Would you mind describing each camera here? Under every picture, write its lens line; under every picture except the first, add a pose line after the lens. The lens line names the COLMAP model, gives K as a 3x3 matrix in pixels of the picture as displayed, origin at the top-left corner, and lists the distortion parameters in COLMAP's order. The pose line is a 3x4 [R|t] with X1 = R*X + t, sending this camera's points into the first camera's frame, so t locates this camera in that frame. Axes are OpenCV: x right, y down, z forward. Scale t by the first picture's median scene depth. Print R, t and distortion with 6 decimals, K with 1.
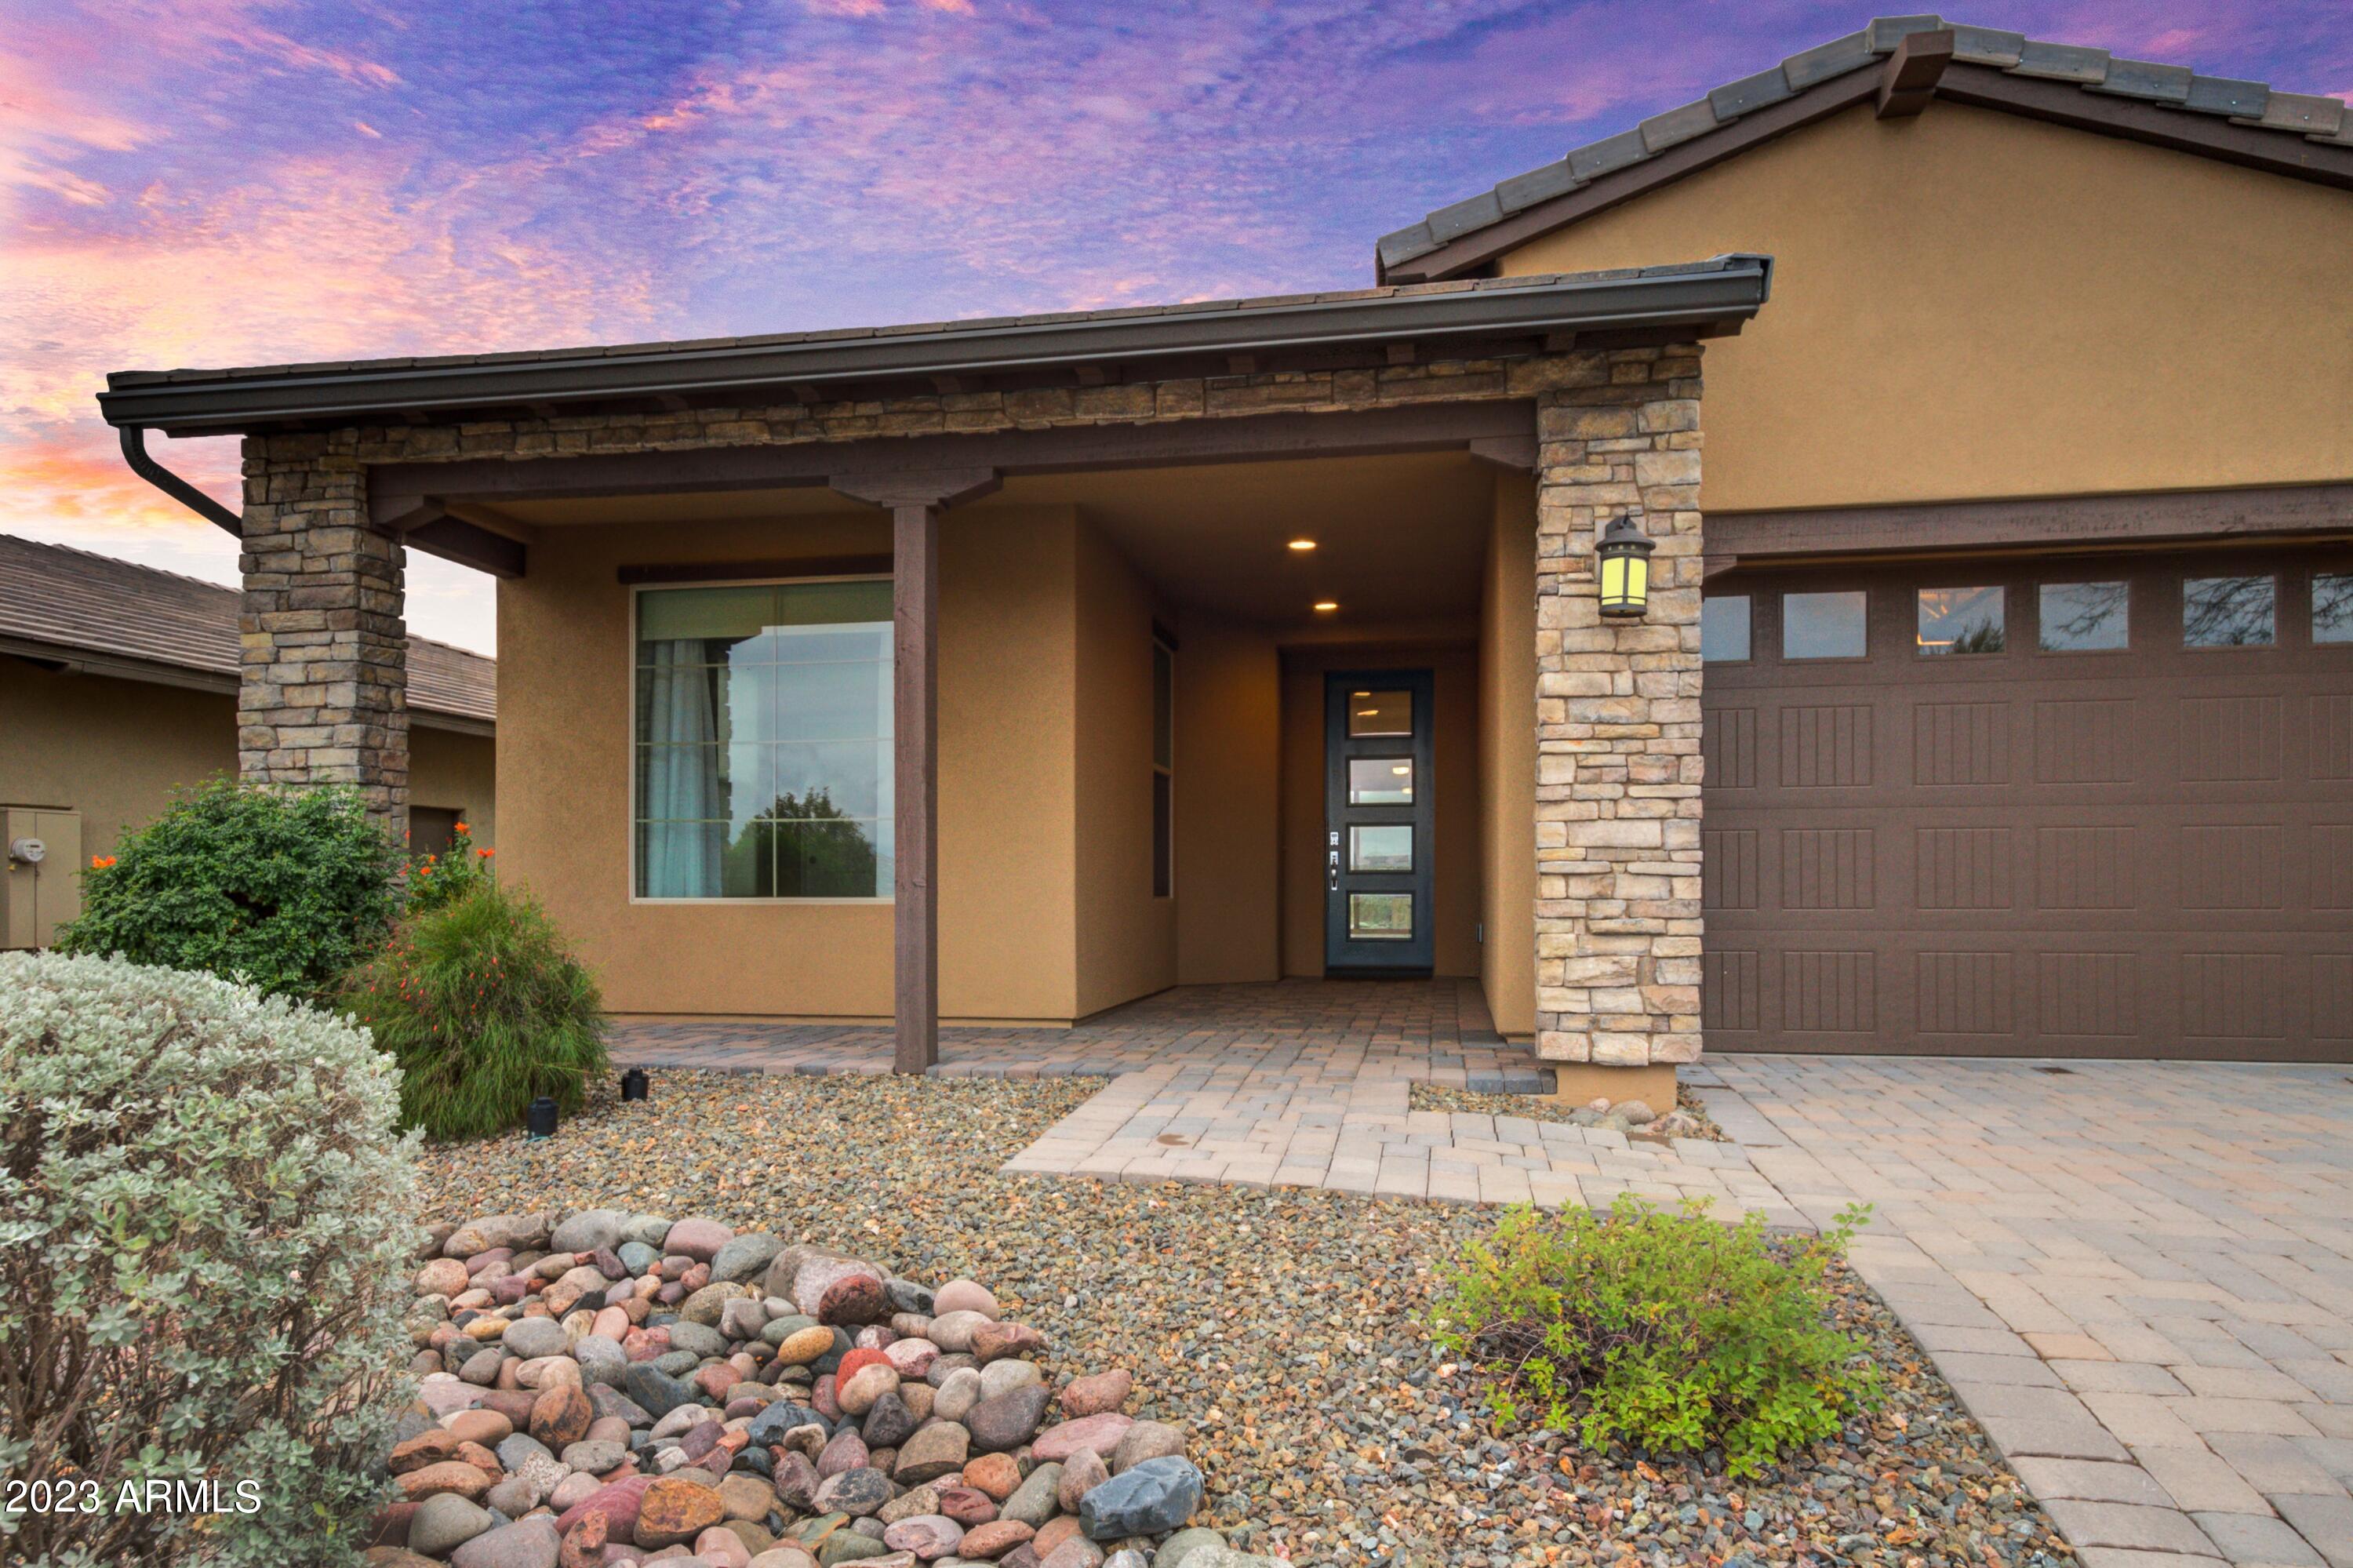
lens RADIAL K [[1460.9, 0, 1174.2], [0, 1460.9, 885.1], [0, 0, 1]] dist [0.021328, -0.002025]
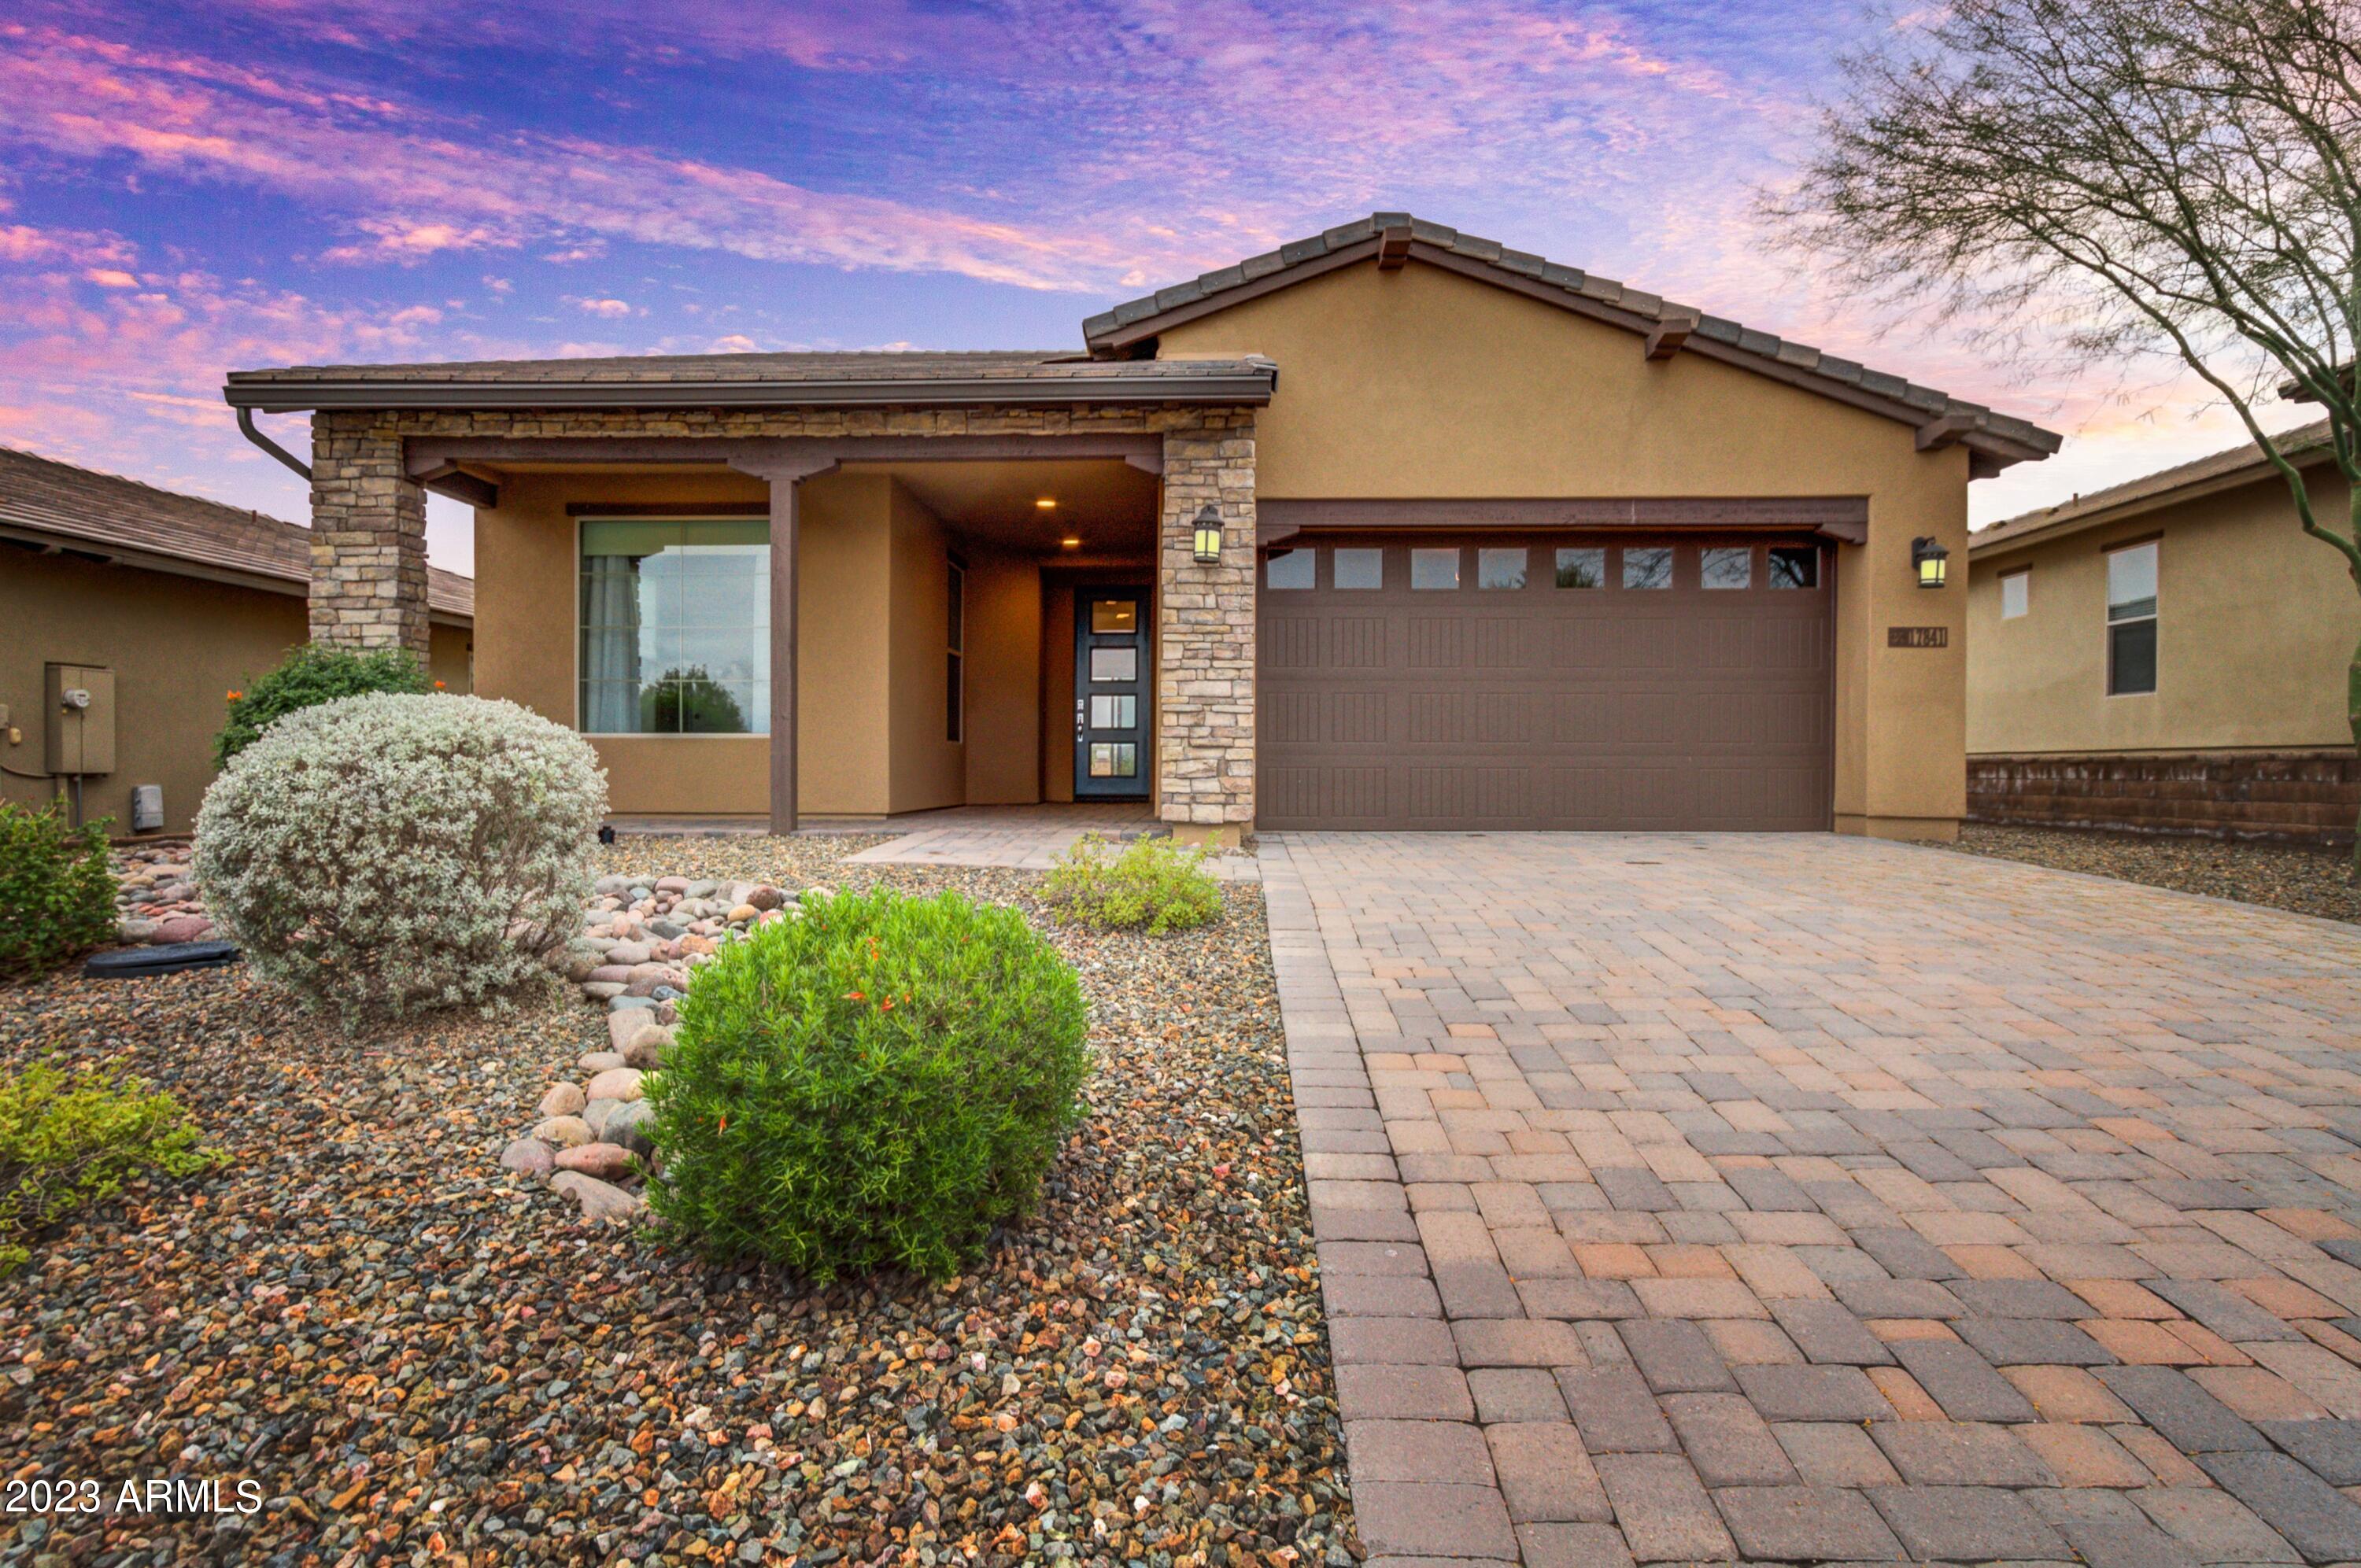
lens RADIAL K [[1322.7, 0, 1201.0], [0, 1322.7, 778.3], [0, 0, 1]] dist [0.005697, 0.008187]
pose [[0.988824, 0.003598, 0.149046, 0.057164], [-0.004159, 0.999985, 0.003455, 0.058329], [-0.149032, -0.004036, 0.988824, -0.486044]]
